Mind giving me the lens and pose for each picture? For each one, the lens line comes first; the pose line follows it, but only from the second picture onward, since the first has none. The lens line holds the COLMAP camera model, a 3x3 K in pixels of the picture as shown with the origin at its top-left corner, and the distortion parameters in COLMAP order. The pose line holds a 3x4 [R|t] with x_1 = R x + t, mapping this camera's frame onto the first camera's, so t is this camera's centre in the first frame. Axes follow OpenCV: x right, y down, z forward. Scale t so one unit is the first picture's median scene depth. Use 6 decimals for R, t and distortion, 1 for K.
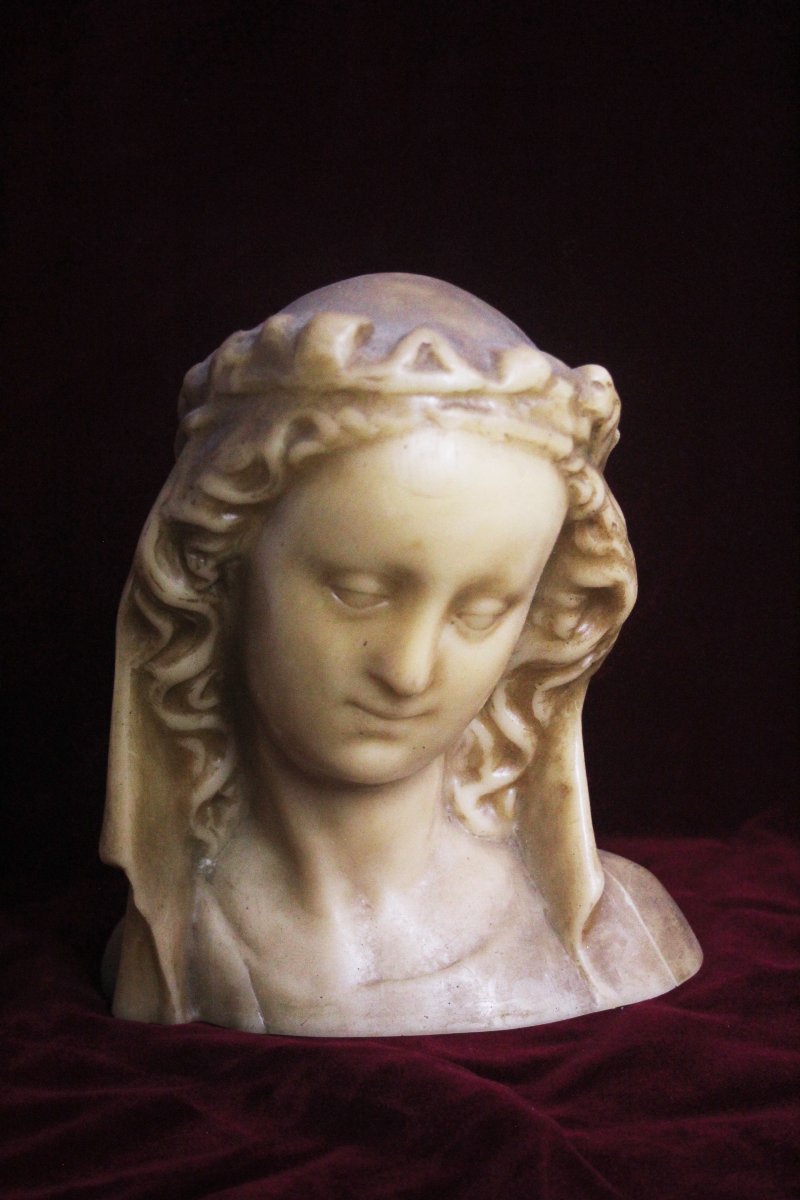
lens RADIAL K [[1827.7, 0, 404.4], [0, 1827.7, 602.3], [0, 0, 1]] dist [-0.047733, 0.000000]
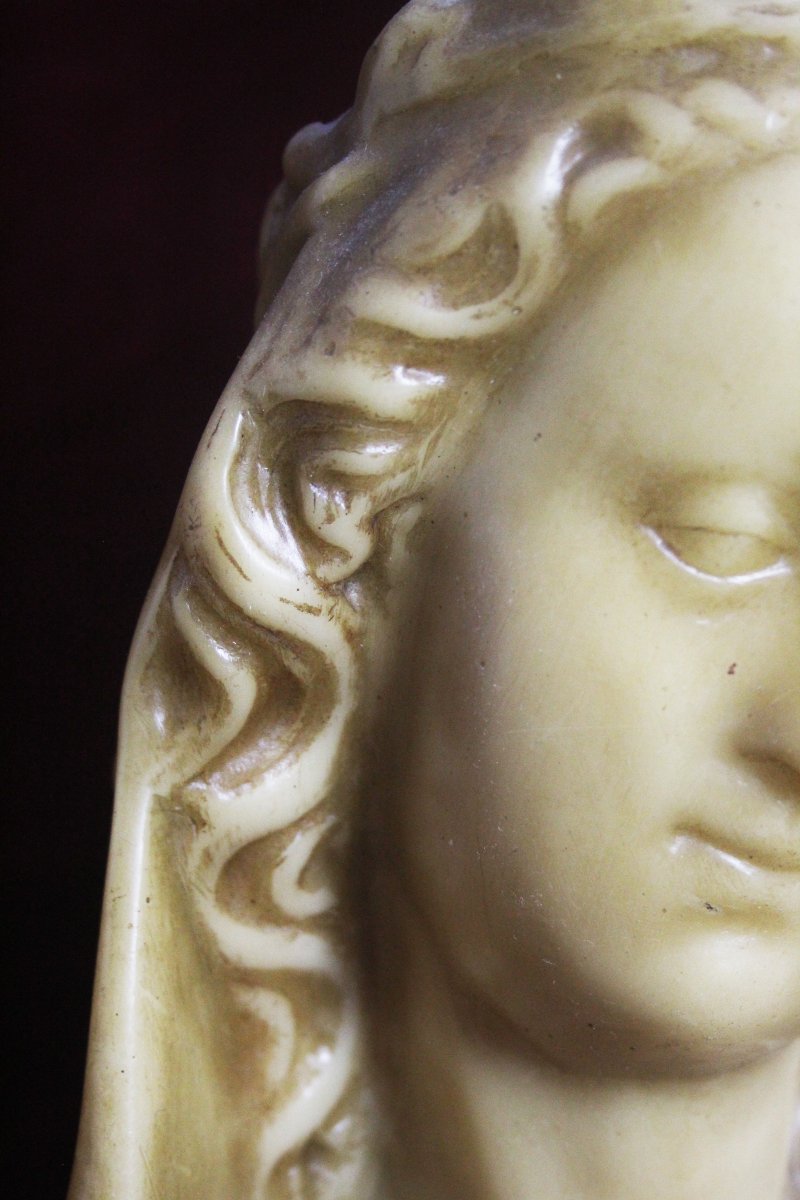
lens RADIAL K [[2233.9, 0, 398.5], [0, 2233.9, 606.0], [0, 0, 1]] dist [0.011315, 0.000000]
pose [[0.998130, -0.004042, 0.060995, -0.121861], [0.020853, 0.960473, -0.277592, 0.140913], [-0.057462, 0.278345, 0.958761, 0.464862]]
